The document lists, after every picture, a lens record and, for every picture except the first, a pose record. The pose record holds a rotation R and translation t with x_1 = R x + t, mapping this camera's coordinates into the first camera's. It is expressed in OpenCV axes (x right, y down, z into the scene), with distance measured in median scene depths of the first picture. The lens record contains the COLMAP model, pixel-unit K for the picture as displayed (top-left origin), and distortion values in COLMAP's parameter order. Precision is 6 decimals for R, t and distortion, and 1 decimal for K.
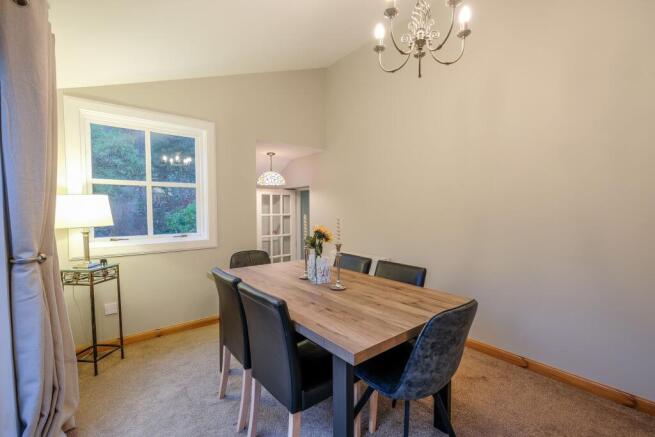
lens RADIAL K [[281.2, 0, 327.5], [0, 281.2, 218.5], [0, 0, 1]] dist [-0.000400, -0.000037]
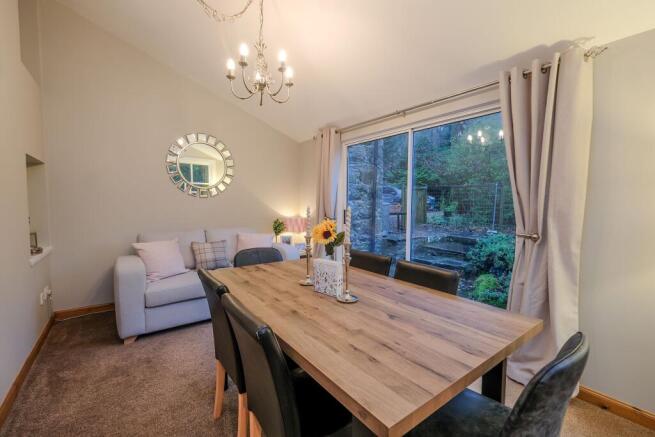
lens RADIAL K [[288.2, 0, 329.4], [0, 288.2, 204.4], [0, 0, 1]] dist [-0.000435, -0.000187]
pose [[-0.999609, -0.014318, 0.024027, 0.142764], [-0.013577, 0.999436, 0.030724, -0.030262], [-0.024453, 0.030386, -0.999239, 1.616172]]
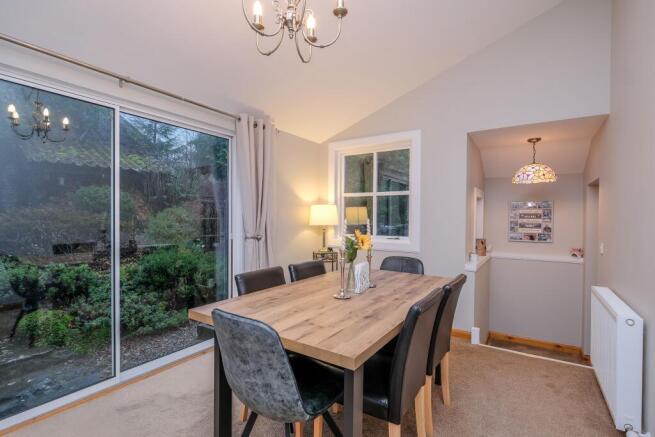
lens RADIAL K [[307.6, 0, 327.5], [0, 307.6, 218.5], [0, 0, 1]] dist [0.000587, 0.000058]
pose [[0.316540, 0.012593, -0.948496, 0.952521], [-0.041236, 0.999149, -0.000496, -0.010087], [0.947683, 0.039270, 0.316790, 0.599882]]
